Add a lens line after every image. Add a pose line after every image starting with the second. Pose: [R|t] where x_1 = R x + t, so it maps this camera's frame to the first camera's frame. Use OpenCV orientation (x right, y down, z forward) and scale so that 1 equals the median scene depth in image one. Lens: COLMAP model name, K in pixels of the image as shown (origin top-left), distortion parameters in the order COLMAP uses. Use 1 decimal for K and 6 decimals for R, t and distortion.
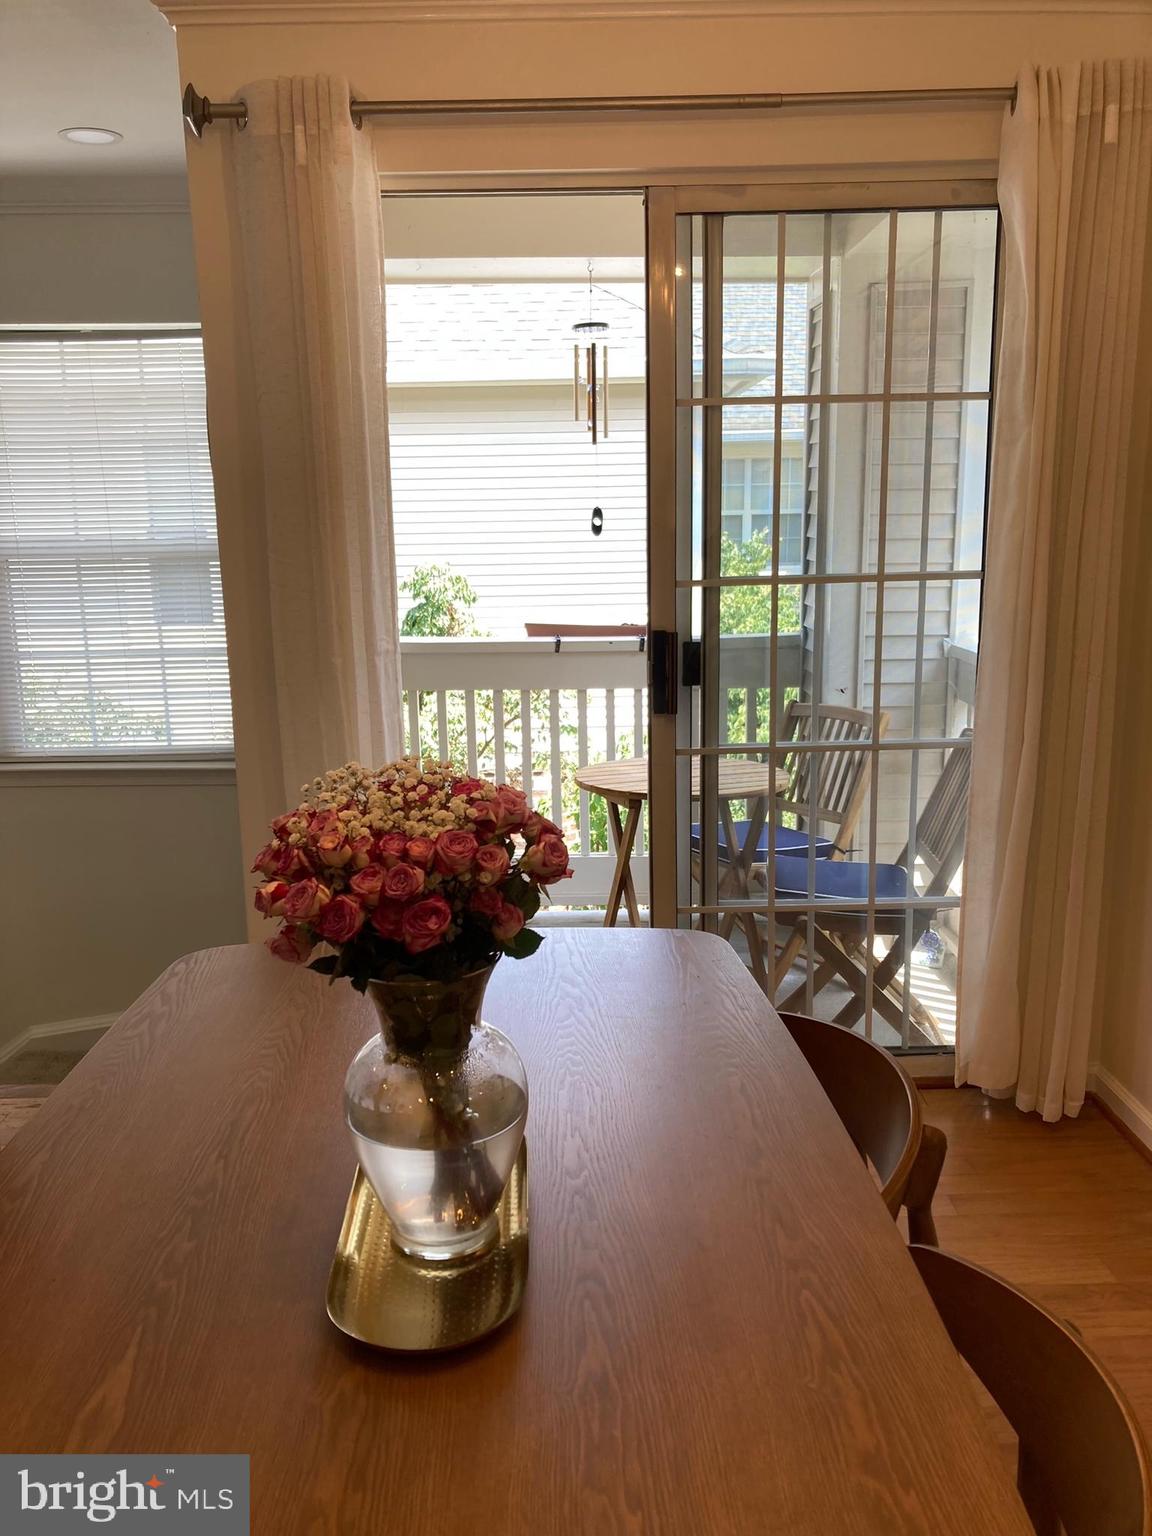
lens RADIAL K [[1282.6, 0, 576.0], [0, 1282.6, 768.0], [0, 0, 1]] dist [-0.008356, 0.073471]
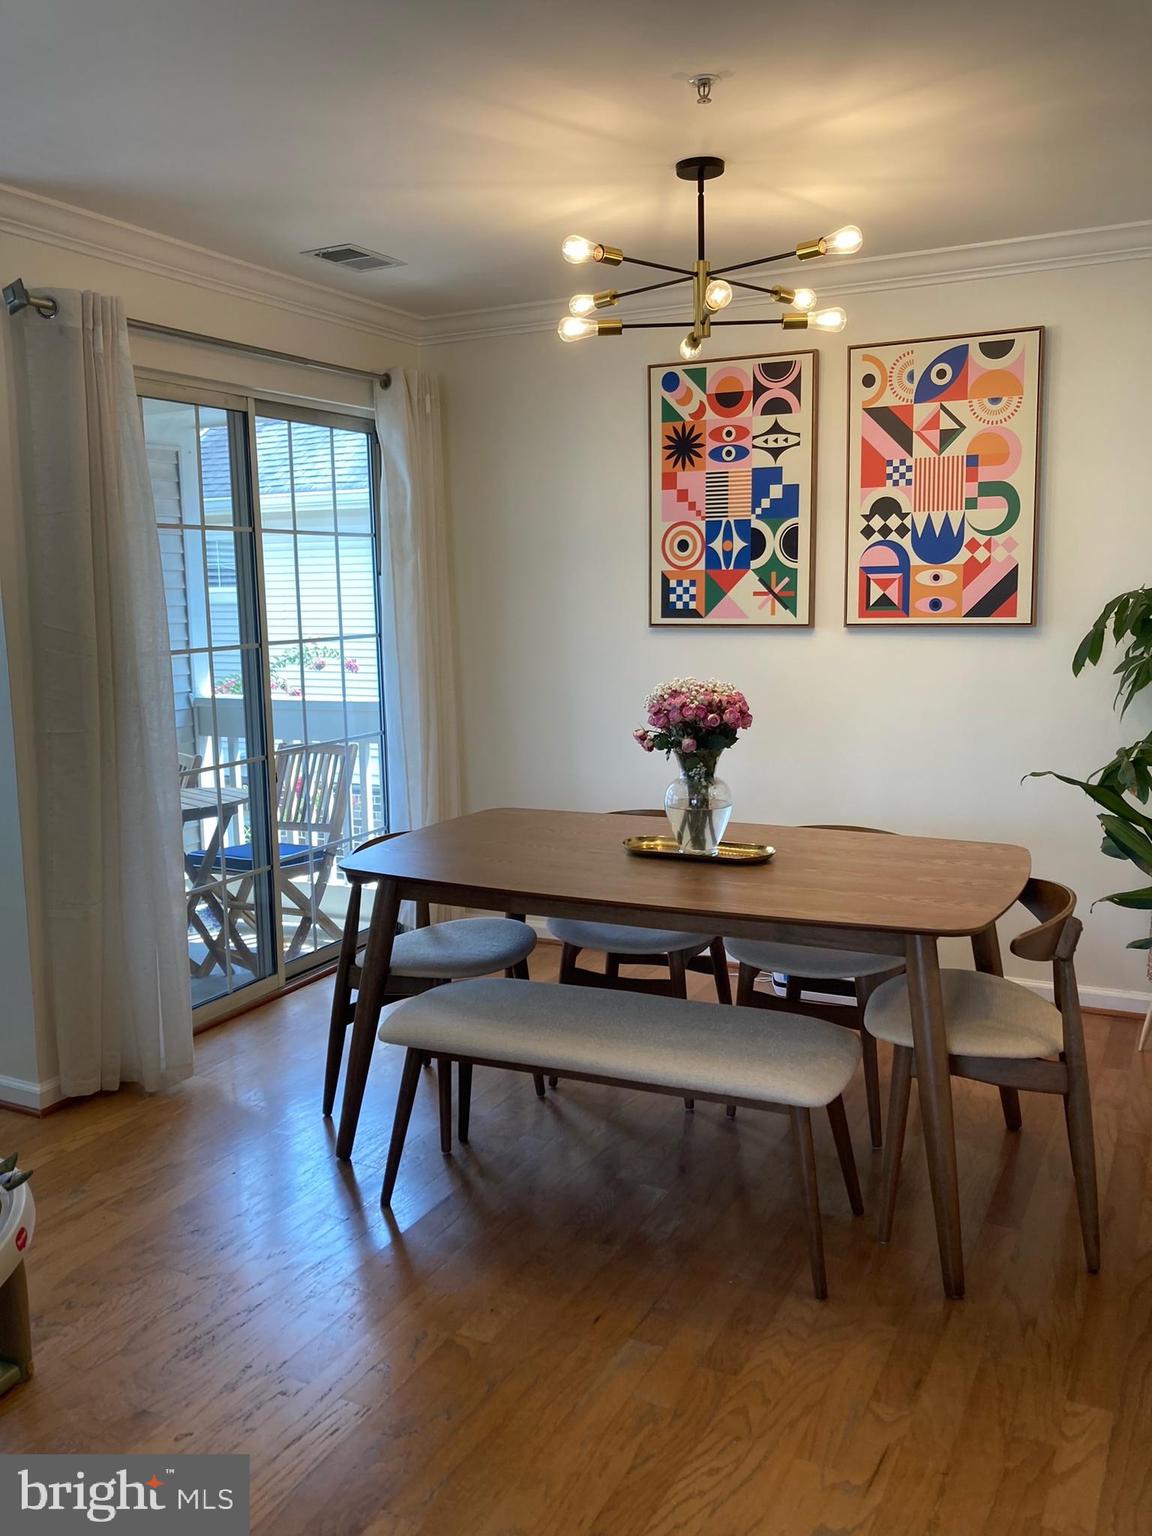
lens RADIAL K [[1258.2, 0, 576.0], [0, 1258.2, 768.0], [0, 0, 1]] dist [0.095412, -0.270041]
pose [[0.432154, -0.131915, 0.892099, -1.240913], [0.198273, 0.978936, 0.048708, -0.005689], [-0.879733, 0.155830, 0.449206, 0.023898]]
